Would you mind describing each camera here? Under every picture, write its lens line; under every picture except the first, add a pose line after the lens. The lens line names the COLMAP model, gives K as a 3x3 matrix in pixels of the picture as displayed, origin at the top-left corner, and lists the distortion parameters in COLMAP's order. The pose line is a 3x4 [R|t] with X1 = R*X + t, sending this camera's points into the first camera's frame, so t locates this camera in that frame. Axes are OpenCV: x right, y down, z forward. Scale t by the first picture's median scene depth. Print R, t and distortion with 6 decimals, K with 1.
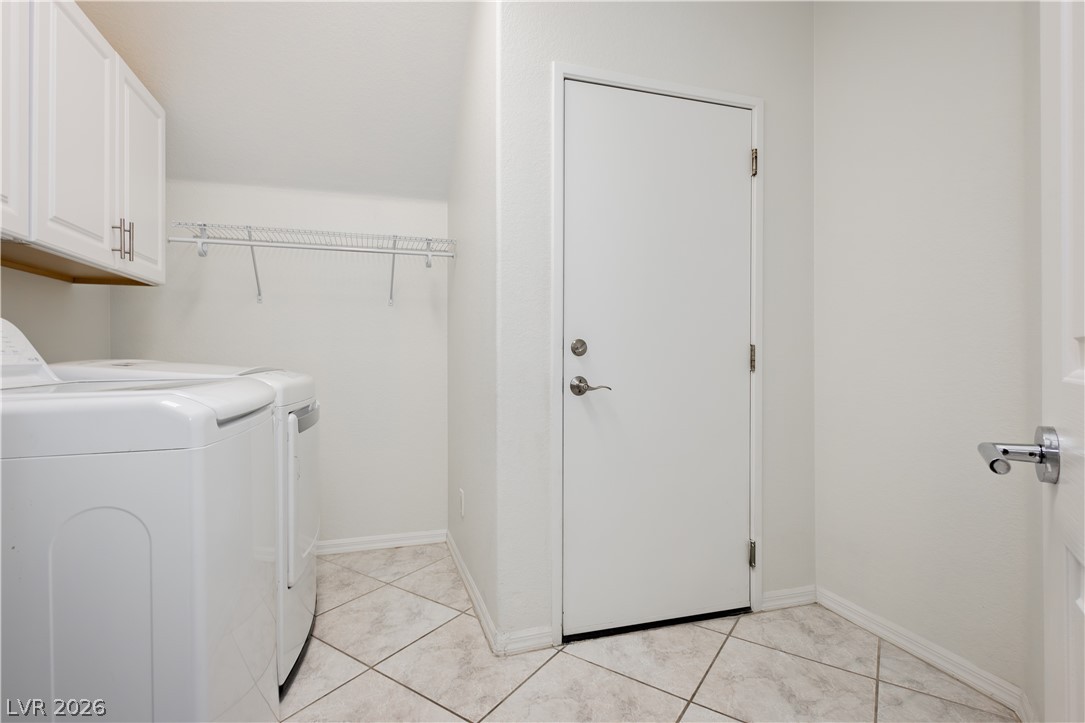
lens RADIAL K [[502.7, 0, 536.6], [0, 502.7, 359.8], [0, 0, 1]] dist [-0.002016, -0.000619]
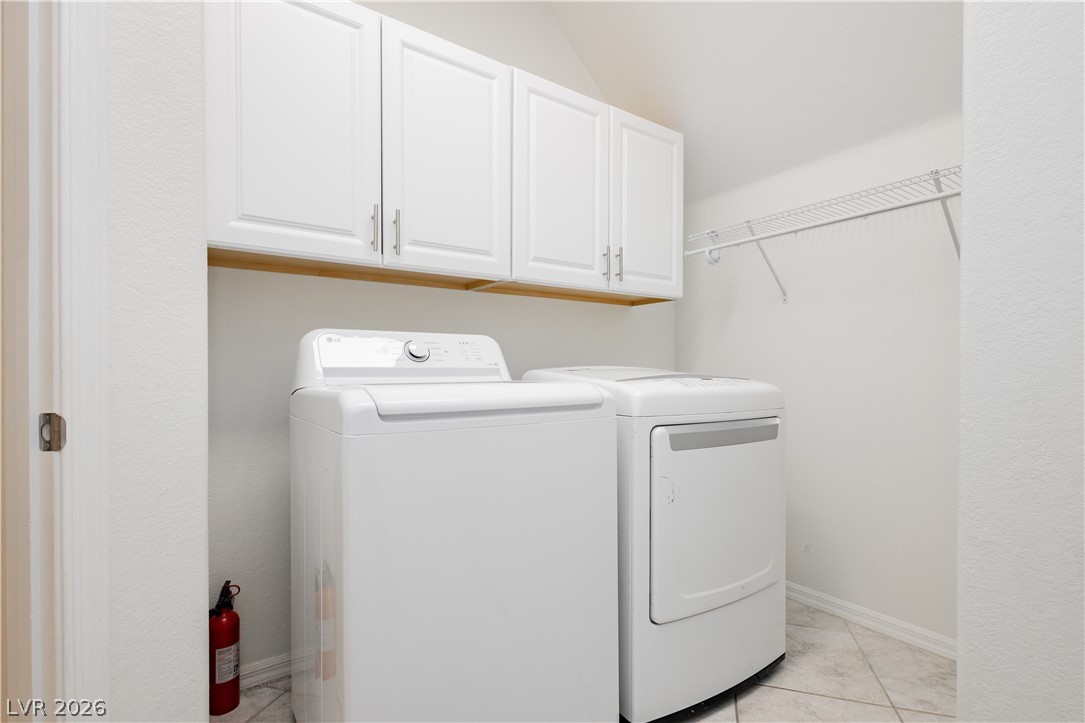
lens RADIAL K [[502.7, 0, 516.2], [0, 502.7, 375.8], [0, 0, 1]] dist [-0.002016, -0.000619]
pose [[0.297713, 0.011938, -0.954581, 0.187599], [-0.005713, 0.999926, 0.010723, 0.008681], [0.954638, 0.002261, 0.297759, 0.351853]]
